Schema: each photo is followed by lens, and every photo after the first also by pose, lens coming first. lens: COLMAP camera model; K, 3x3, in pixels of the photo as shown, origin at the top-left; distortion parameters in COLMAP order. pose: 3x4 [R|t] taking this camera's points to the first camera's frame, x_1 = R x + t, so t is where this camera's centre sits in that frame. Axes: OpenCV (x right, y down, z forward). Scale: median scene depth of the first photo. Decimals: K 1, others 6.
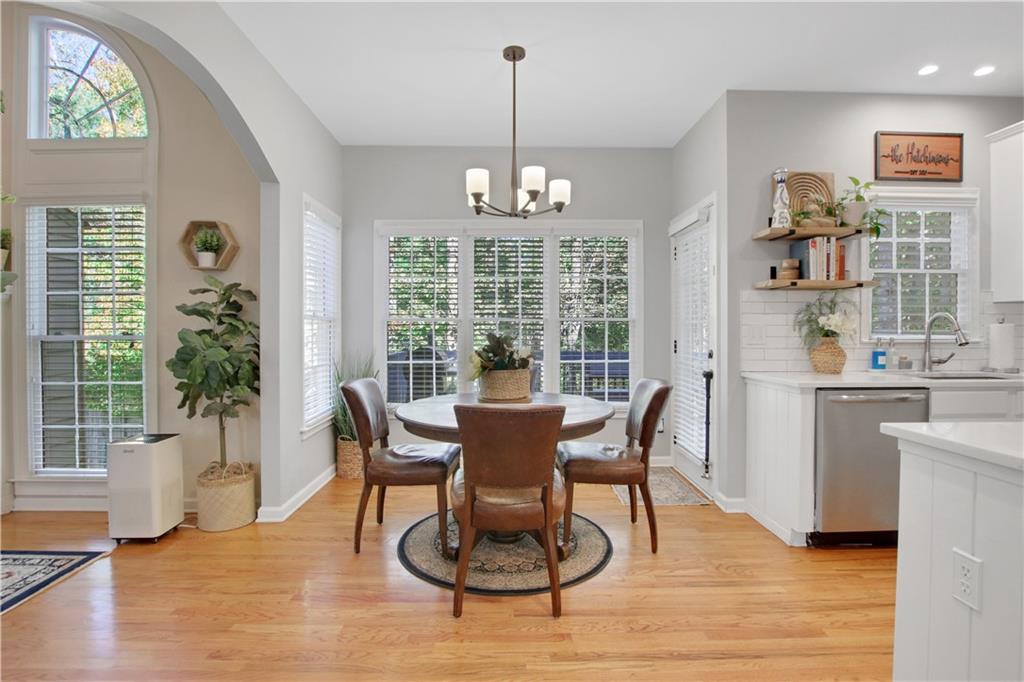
lens RADIAL K [[491.4, 0, 519.4], [0, 491.4, 333.3], [0, 0, 1]] dist [-0.030938, 0.003040]
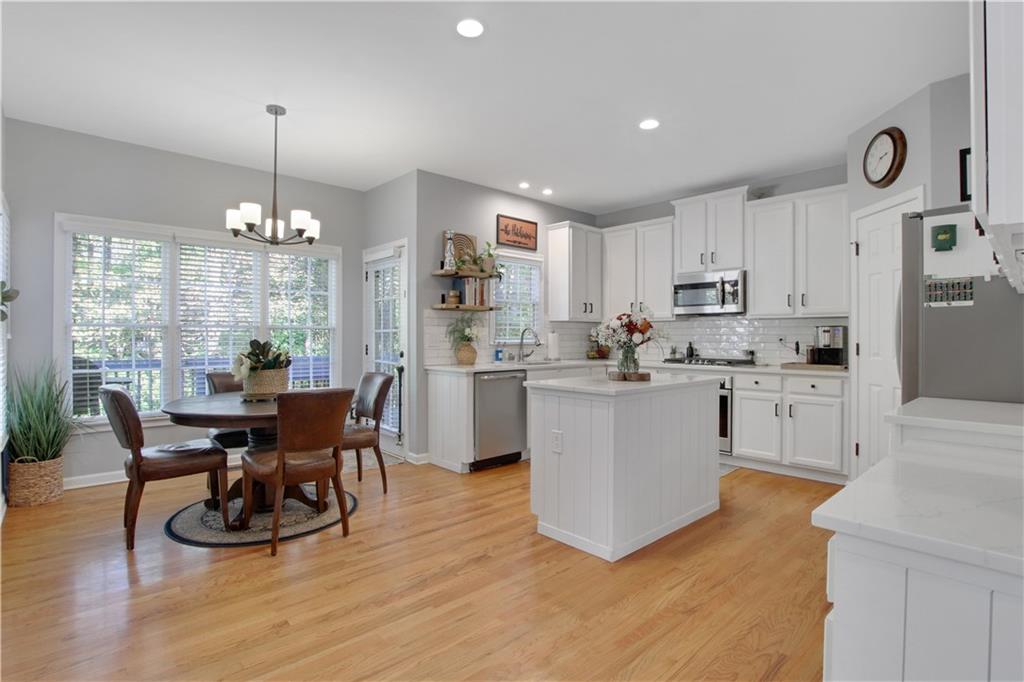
lens RADIAL K [[491.4, 0, 518.0], [0, 491.4, 334.3], [0, 0, 1]] dist [-0.030938, 0.003040]
pose [[0.734007, 0.004098, 0.679129, -0.337102], [0.001768, 0.999967, -0.007944, -0.002226], [-0.679139, 0.007032, 0.733976, -0.260604]]
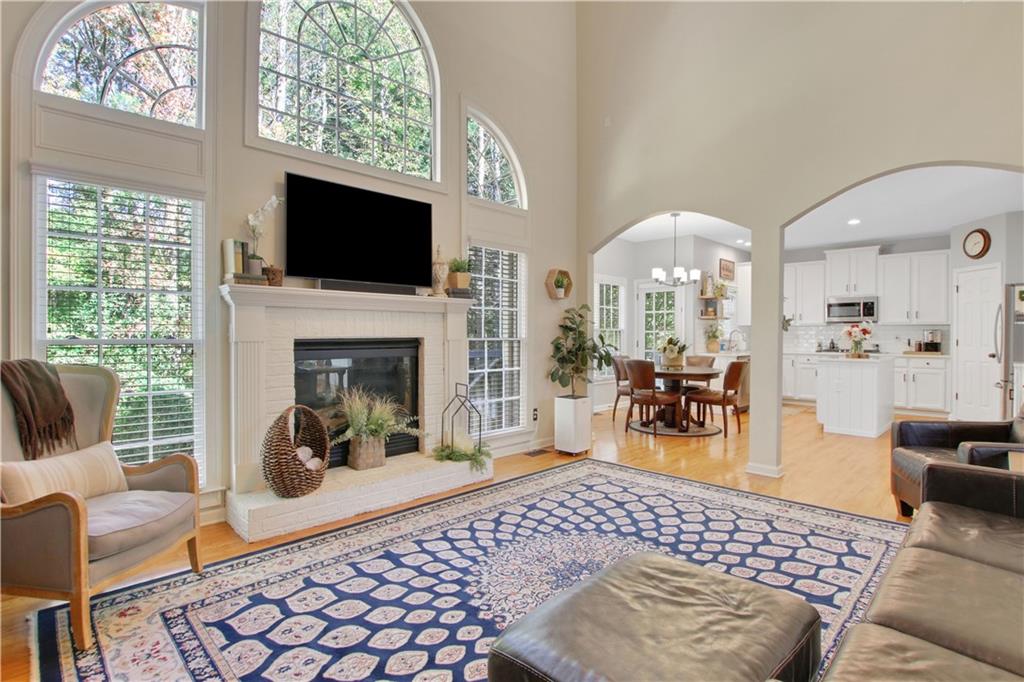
lens RADIAL K [[491.4, 0, 523.9], [0, 491.4, 334.5], [0, 0, 1]] dist [-0.030938, 0.003040]
pose [[0.712539, 0.004629, 0.701617, -1.897895], [-0.000411, 0.999981, -0.006180, 0.003924], [-0.701633, 0.004115, 0.712527, -0.125533]]
